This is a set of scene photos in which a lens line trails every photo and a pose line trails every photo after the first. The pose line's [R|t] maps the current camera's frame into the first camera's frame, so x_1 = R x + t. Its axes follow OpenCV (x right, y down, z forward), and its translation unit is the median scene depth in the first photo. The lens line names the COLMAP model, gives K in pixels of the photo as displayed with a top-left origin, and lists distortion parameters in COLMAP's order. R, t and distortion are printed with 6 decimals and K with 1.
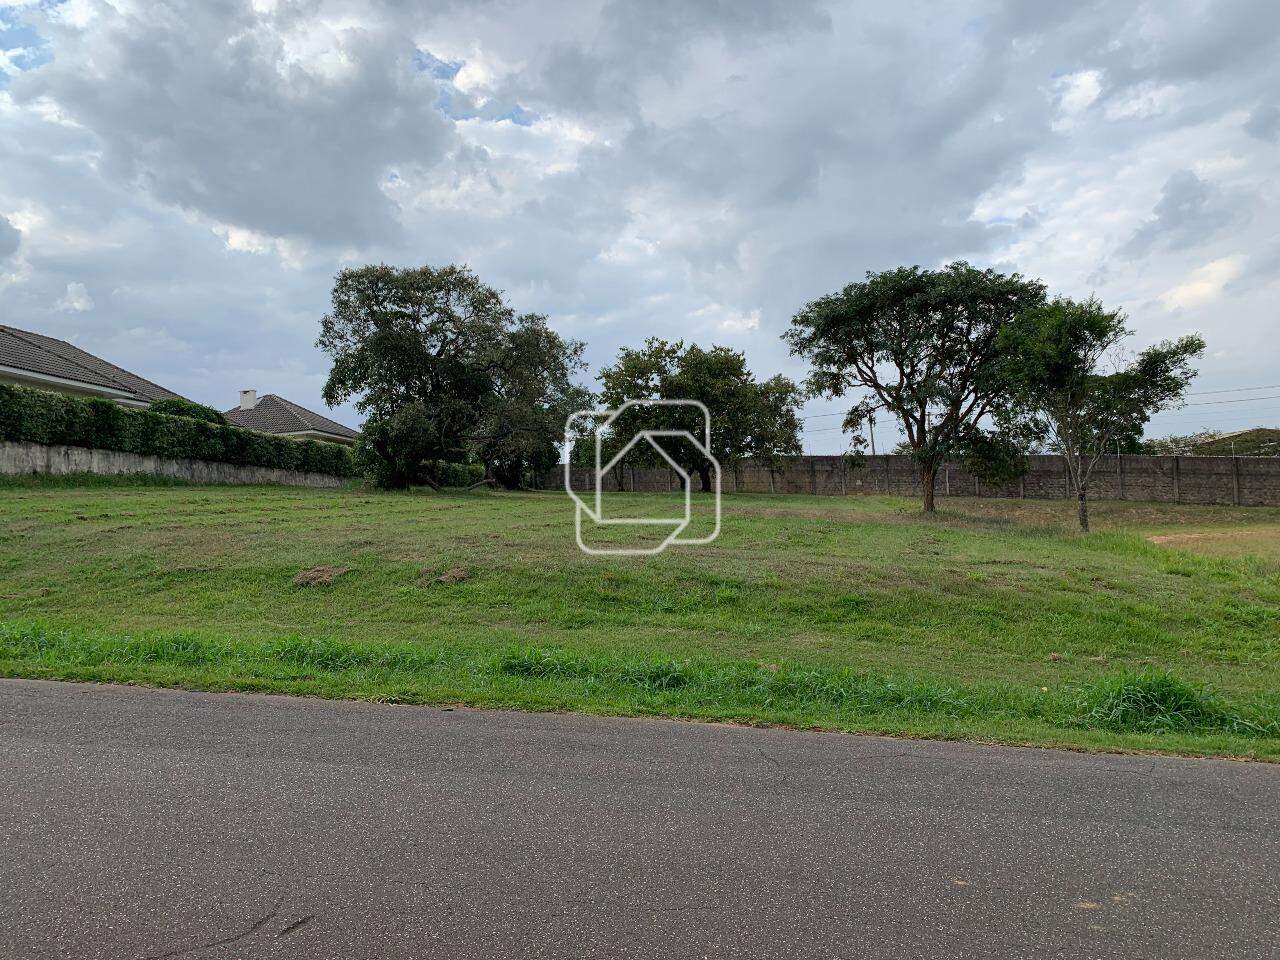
lens RADIAL K [[955.7, 0, 631.7], [0, 955.7, 465.6], [0, 0, 1]] dist [0.099345, -0.142408]
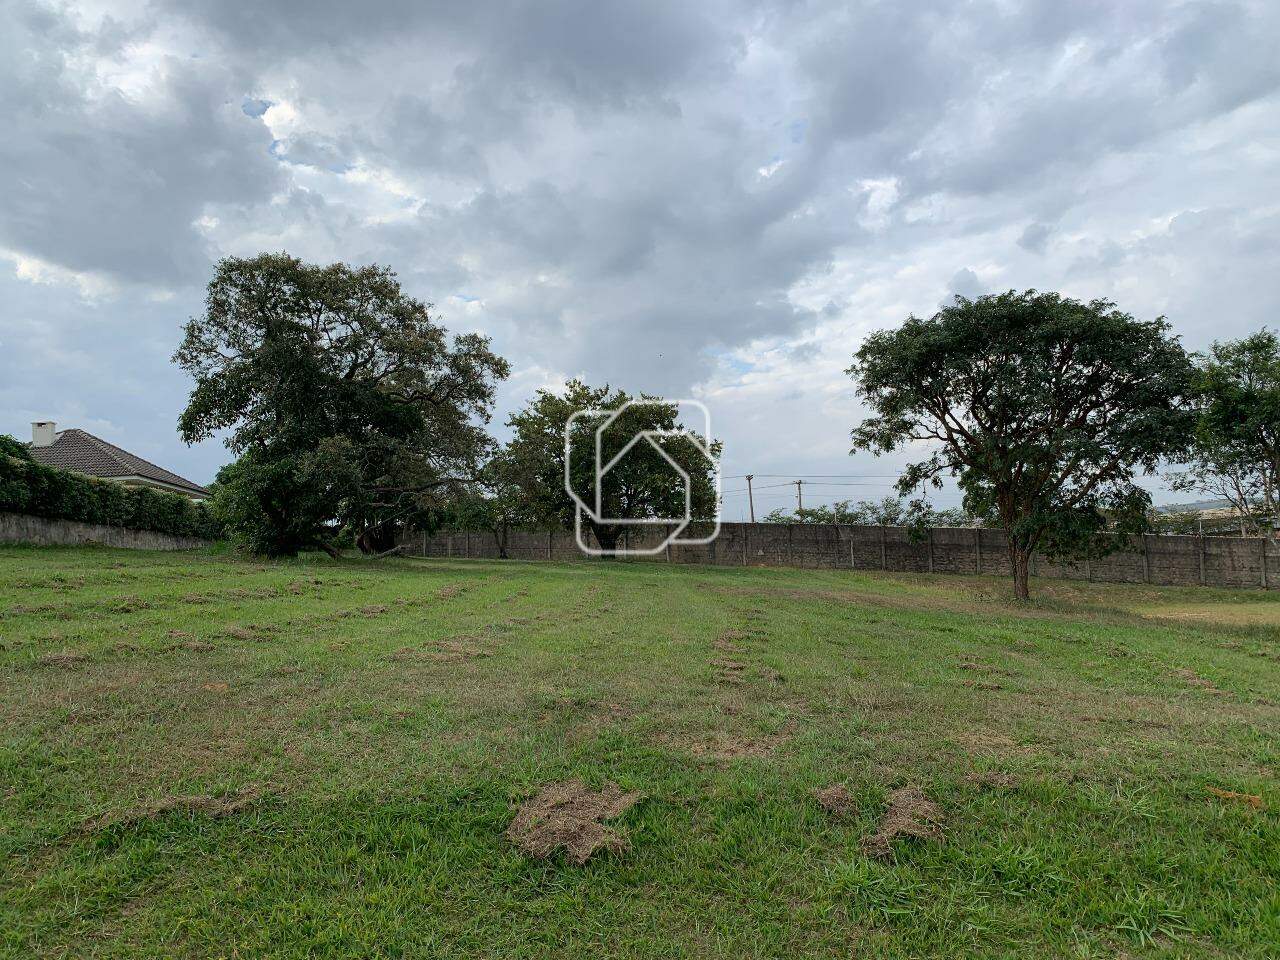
lens RADIAL K [[961.0, 0, 641.6], [0, 961.0, 455.5], [0, 0, 1]] dist [0.042361, -0.041978]
pose [[0.978679, 0.037430, 0.201955, -0.123994], [-0.021791, 0.996628, -0.079112, 0.000004], [-0.204235, 0.073024, 0.976194, 0.208582]]
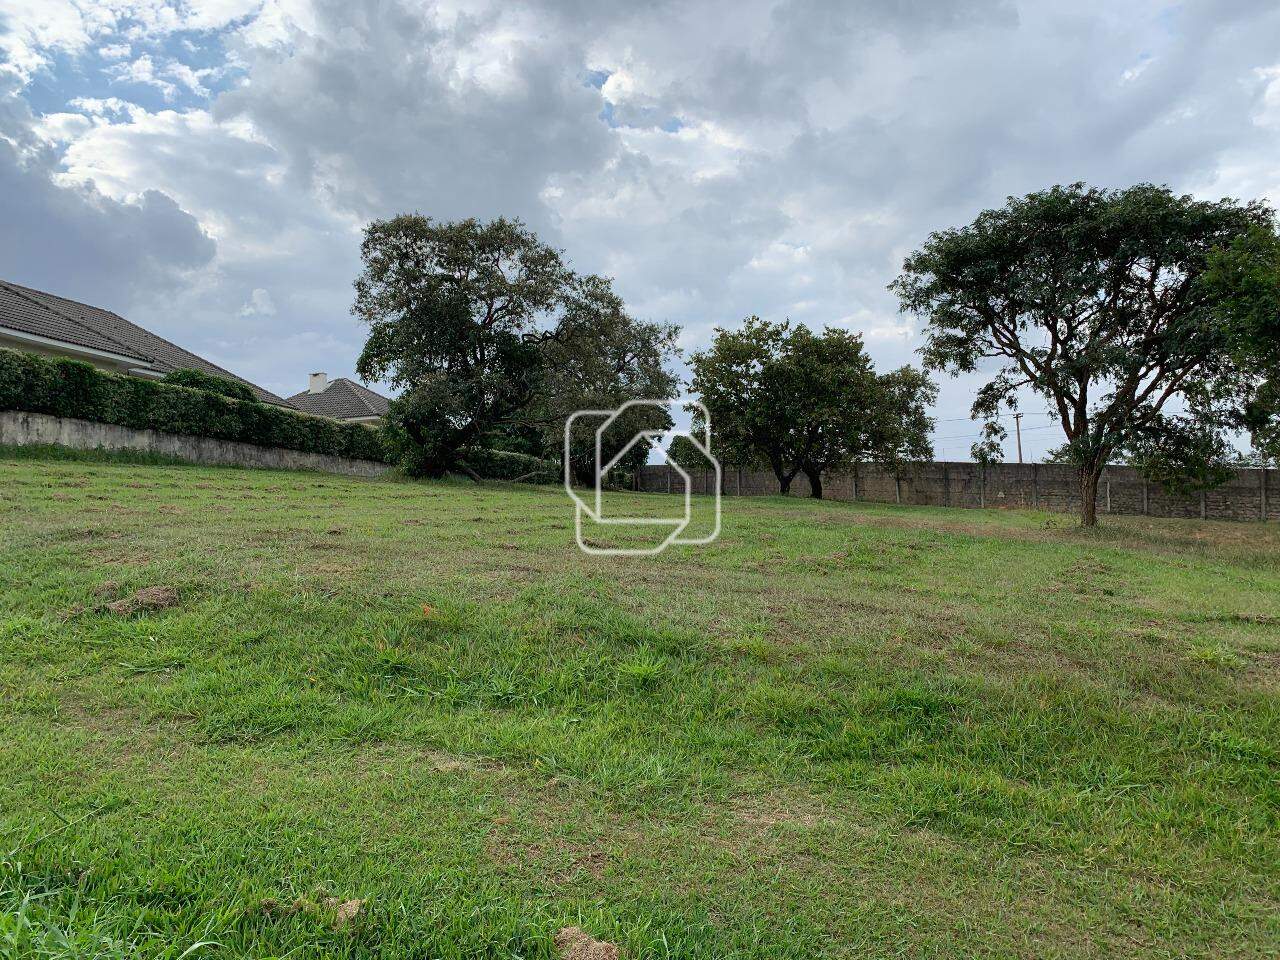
lens RADIAL K [[959.5, 0, 629.6], [0, 959.5, 460.8], [0, 0, 1]] dist [0.052006, -0.070888]
pose [[0.989644, 0.027422, -0.140900, 0.050396], [-0.029275, 0.999510, -0.011092, 0.012403], [0.140526, 0.015102, 0.989962, 0.172392]]
